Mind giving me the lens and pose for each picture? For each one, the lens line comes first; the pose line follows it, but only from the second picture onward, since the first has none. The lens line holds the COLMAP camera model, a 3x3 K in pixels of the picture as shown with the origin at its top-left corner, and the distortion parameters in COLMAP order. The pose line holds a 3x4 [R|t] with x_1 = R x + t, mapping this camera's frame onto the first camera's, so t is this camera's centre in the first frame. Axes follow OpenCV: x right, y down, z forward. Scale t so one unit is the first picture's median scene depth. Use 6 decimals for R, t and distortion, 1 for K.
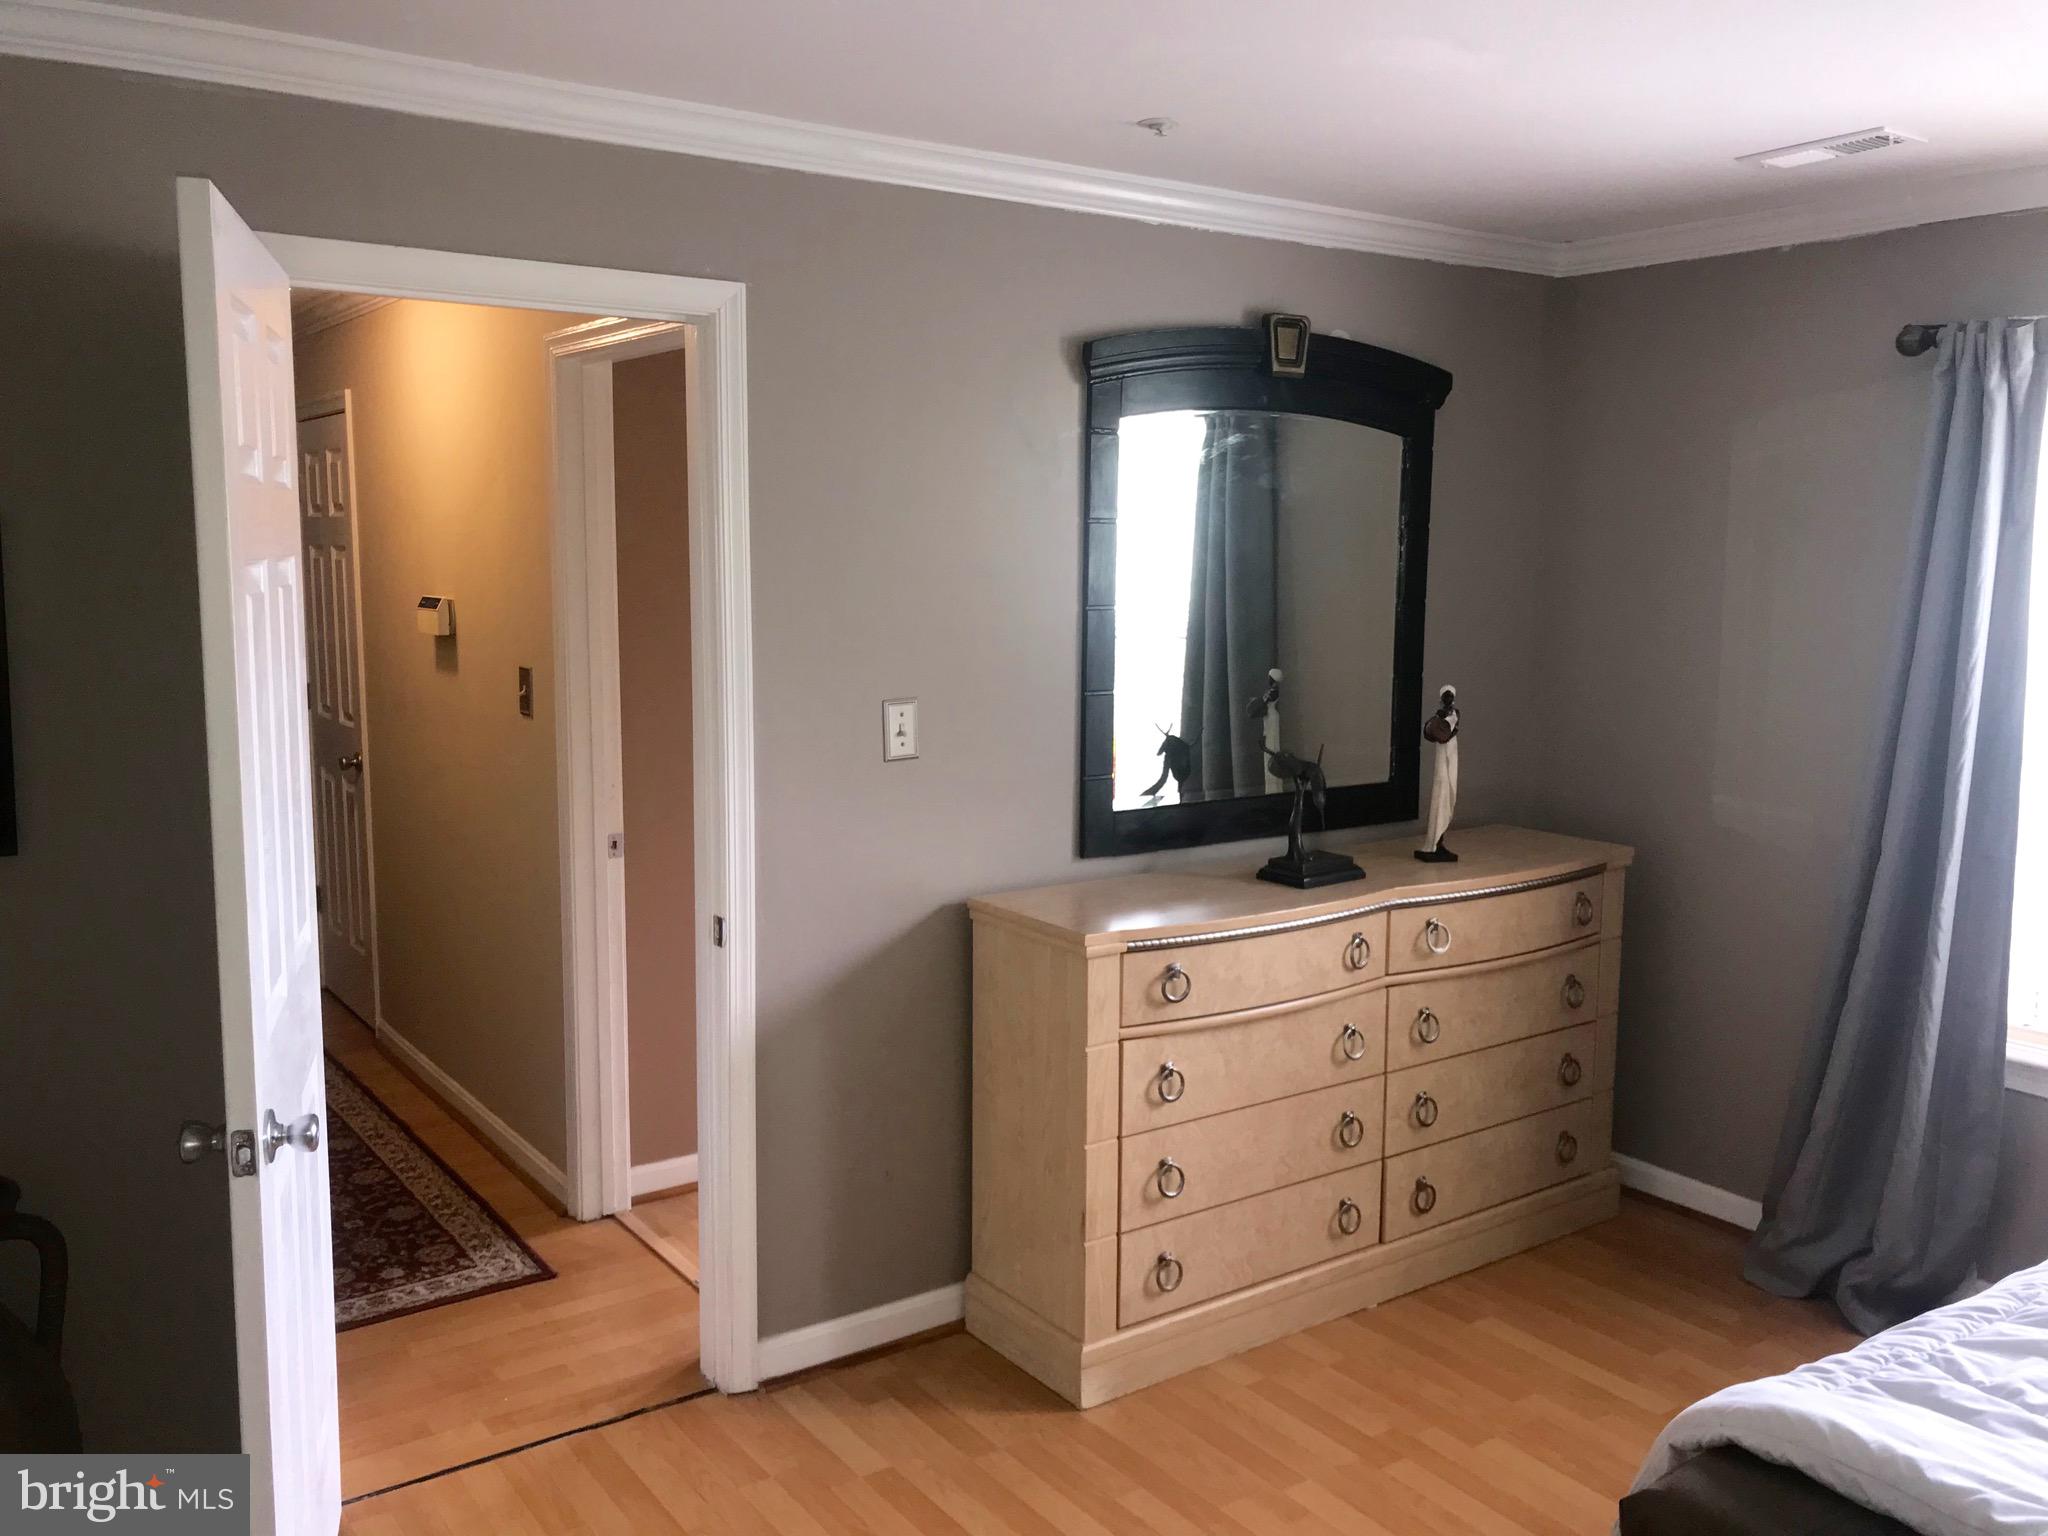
lens RADIAL K [[1684.4, 0, 1018.4], [0, 1684.4, 767.6], [0, 0, 1]] dist [0.029380, -0.041098]
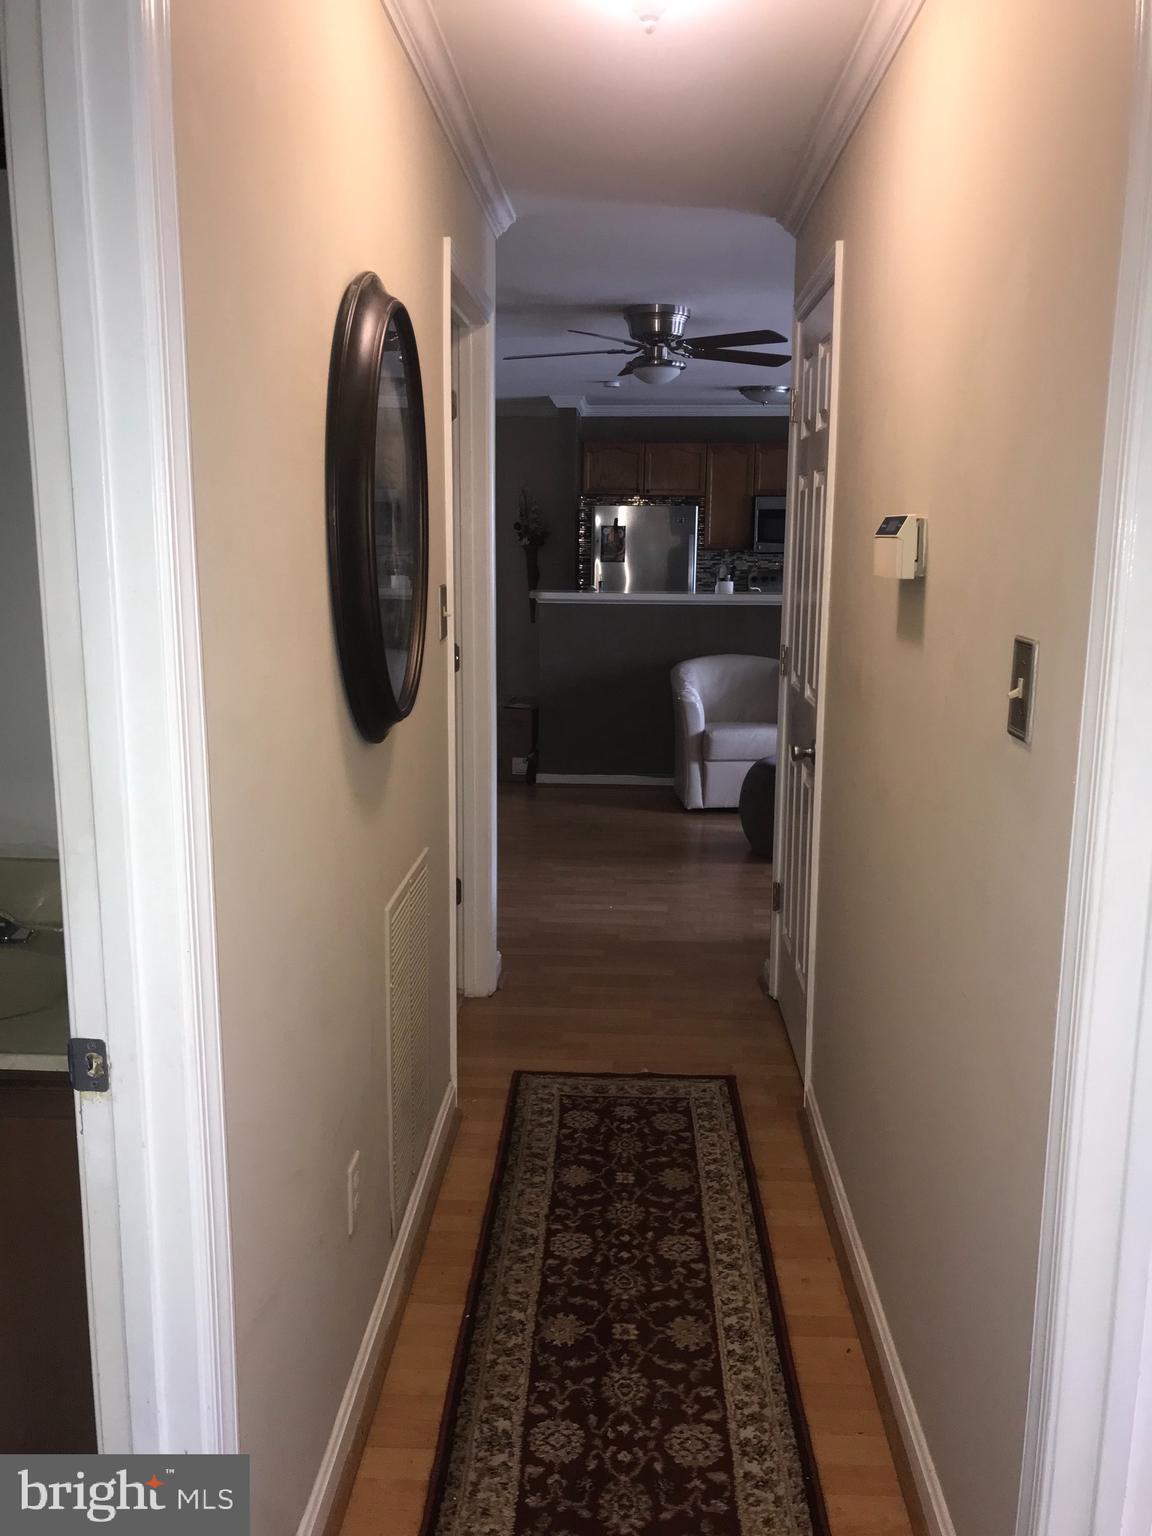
lens RADIAL K [[1263.3, 0, 567.1], [0, 1263.3, 781.1], [0, 0, 1]] dist [0.029380, -0.041098]
pose [[0.787922, 0.111654, -0.605568, -0.156424], [-0.076389, 0.993550, 0.083798, -0.036015], [0.611019, -0.019767, 0.791369, 0.576952]]
